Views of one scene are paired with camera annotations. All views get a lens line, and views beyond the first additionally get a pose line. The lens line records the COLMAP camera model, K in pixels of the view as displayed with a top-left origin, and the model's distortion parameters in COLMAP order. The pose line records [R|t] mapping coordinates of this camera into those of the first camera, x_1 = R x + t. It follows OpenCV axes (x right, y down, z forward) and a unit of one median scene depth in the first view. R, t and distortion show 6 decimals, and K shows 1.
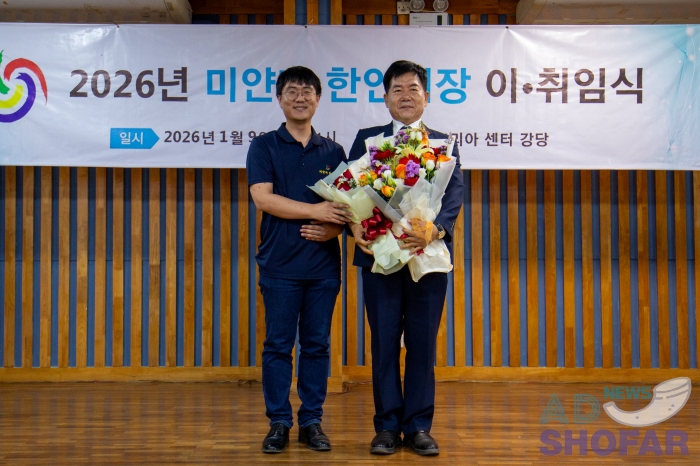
lens RADIAL K [[872.9, 0, 324.3], [0, 872.9, 230.6], [0, 0, 1]] dist [0.066886, -0.021303]
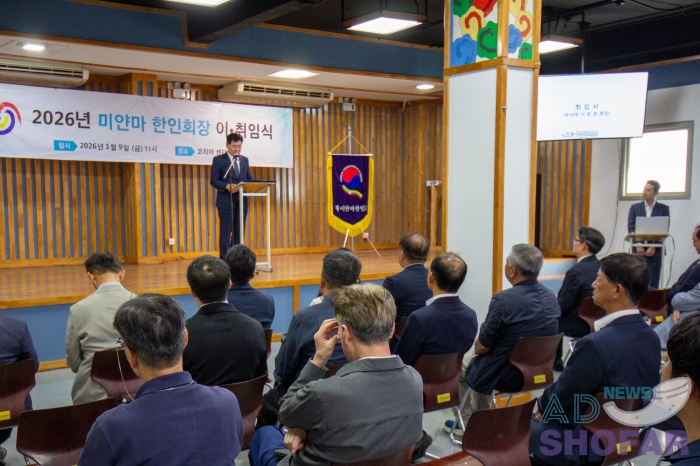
lens RADIAL K [[831.7, 0, 348.2], [0, 831.7, 296.6], [0, 0, 1]] dist [0.009504, 0.045550]
pose [[0.783730, -0.074039, 0.616673, -0.925092], [-0.012581, 0.990773, 0.134944, -0.025773], [-0.620974, -0.113518, 0.775567, -0.970316]]
